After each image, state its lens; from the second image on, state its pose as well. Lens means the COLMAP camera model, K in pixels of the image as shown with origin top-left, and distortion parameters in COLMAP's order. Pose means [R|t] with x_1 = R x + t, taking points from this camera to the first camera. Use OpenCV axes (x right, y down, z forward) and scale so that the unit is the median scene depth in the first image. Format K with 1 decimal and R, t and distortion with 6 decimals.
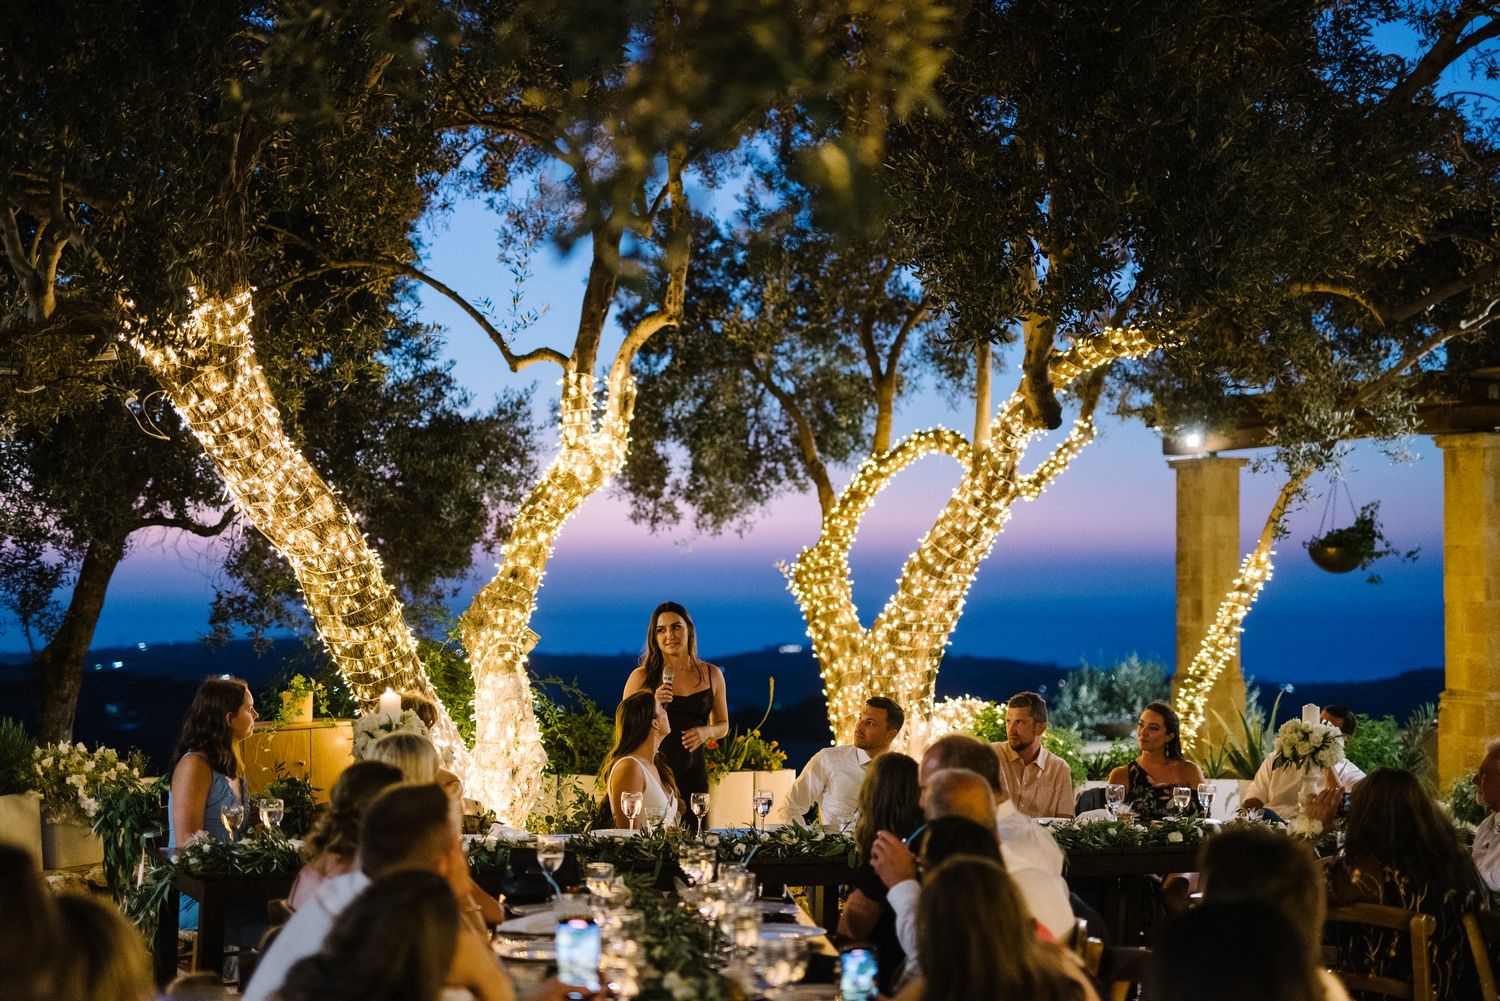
lens RADIAL K [[2073.7, 0, 752.2], [0, 2073.7, 504.2], [0, 0, 1]] dist [0.002950, 0.000000]
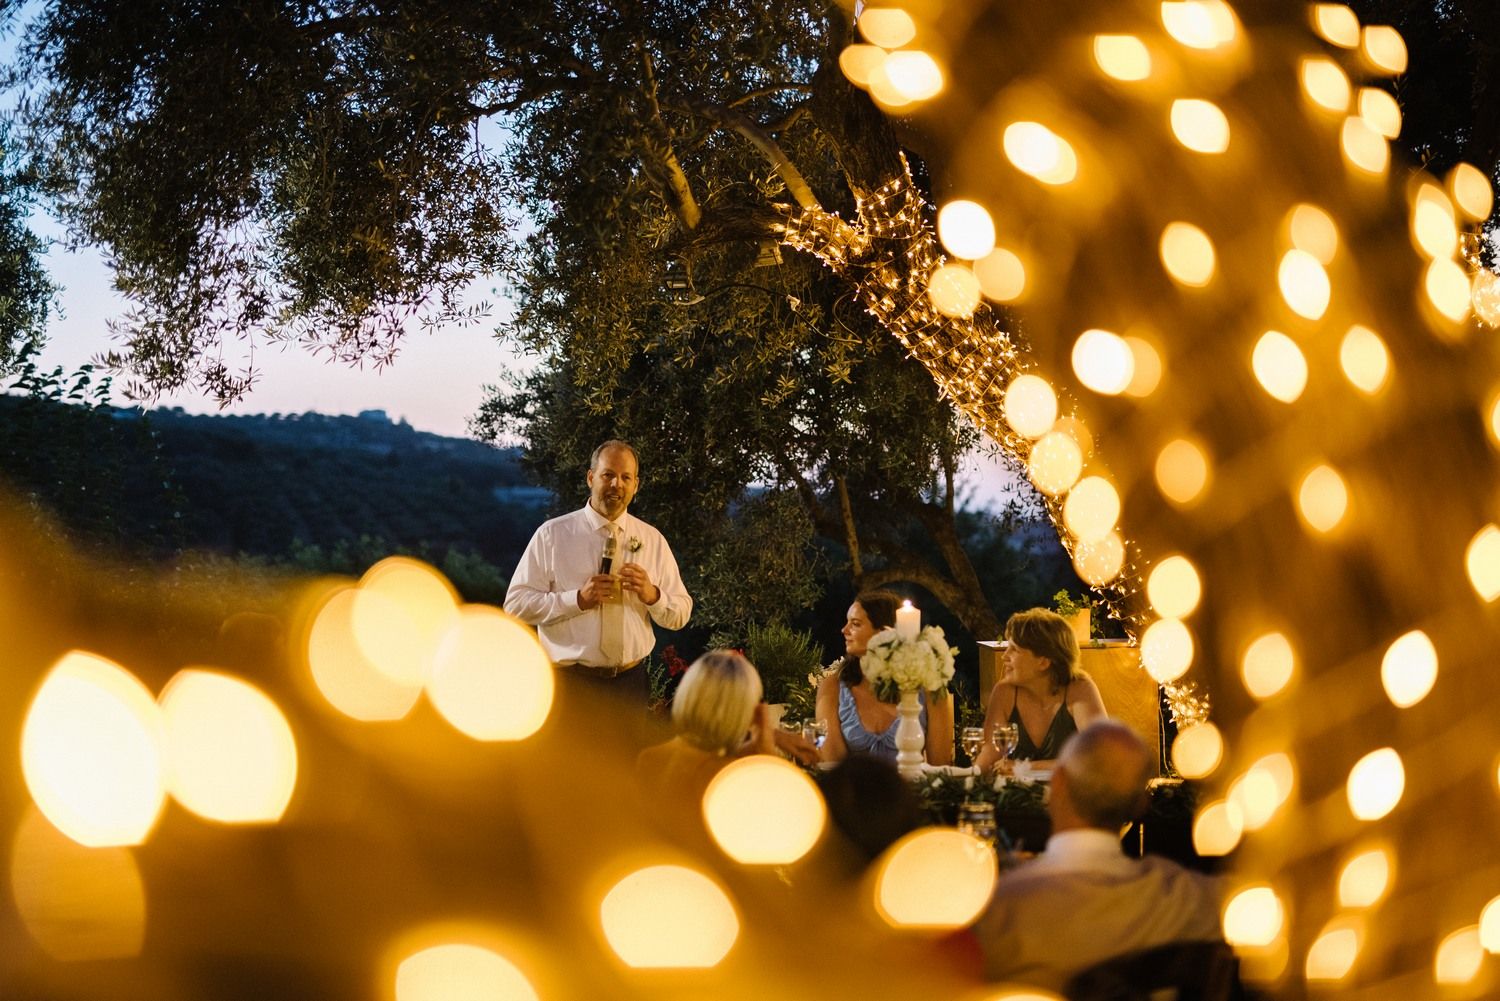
lens RADIAL K [[2073.7, 0, 755.8], [0, 2073.7, 497.8], [0, 0, 1]] dist [0.002950, 0.000000]
pose [[0.751050, -0.015061, -0.660074, 0.261629], [0.037829, 0.999079, 0.020247, 0.016133], [0.659161, -0.040176, 0.750928, 0.202179]]
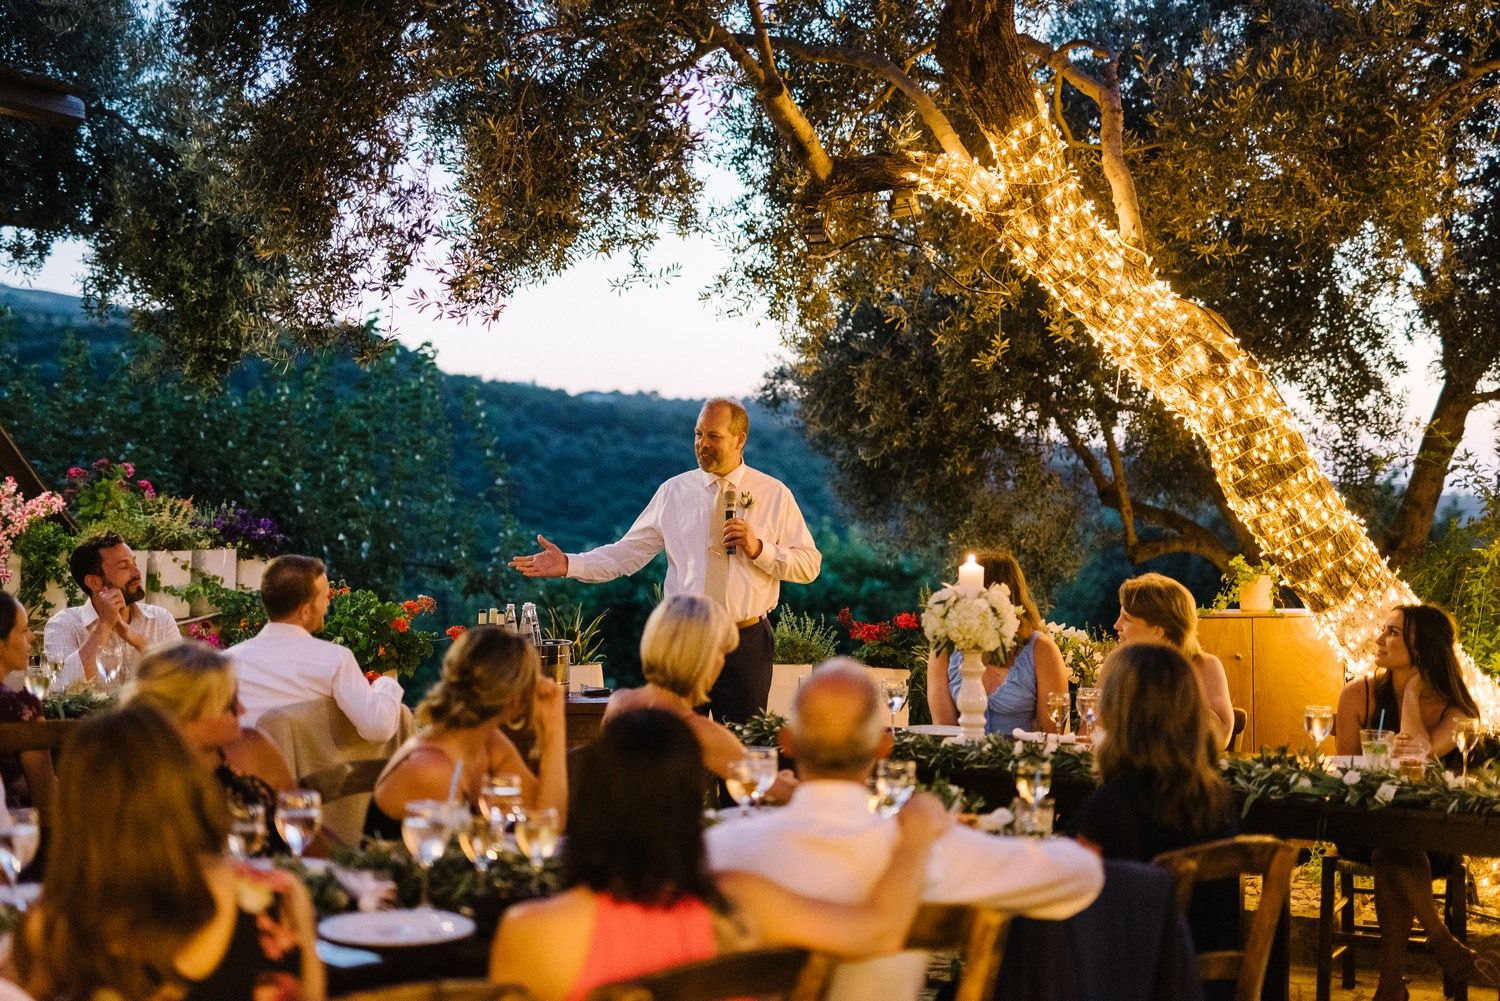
lens RADIAL K [[2073.7, 0, 745.4], [0, 2073.7, 499.3], [0, 0, 1]] dist [0.002950, 0.000000]
pose [[0.582111, -0.004649, -0.813096, 0.333629], [0.037853, 0.999054, 0.021388, 0.029801], [0.812228, -0.043228, 0.581737, 0.301158]]
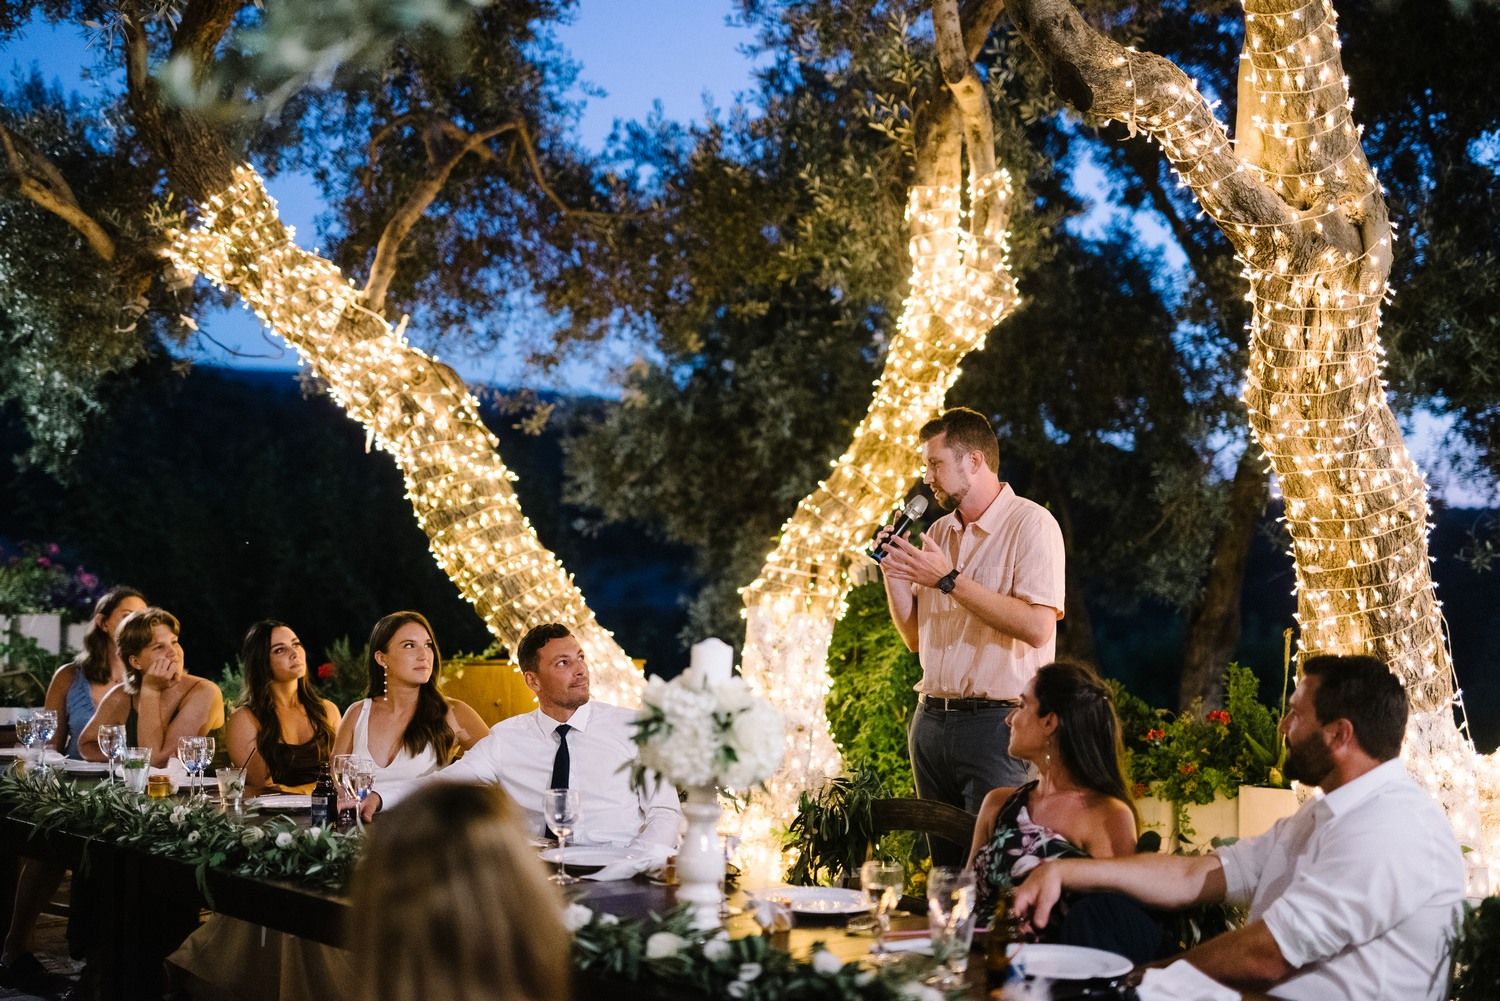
lens RADIAL K [[2073.7, 0, 746.5], [0, 2073.7, 497.7], [0, 0, 1]] dist [0.002950, 0.000000]
pose [[0.252423, -0.059234, -0.965802, 0.601420], [0.041816, 0.997860, -0.050271, 0.078651], [0.966713, -0.027696, 0.254359, 0.799772]]
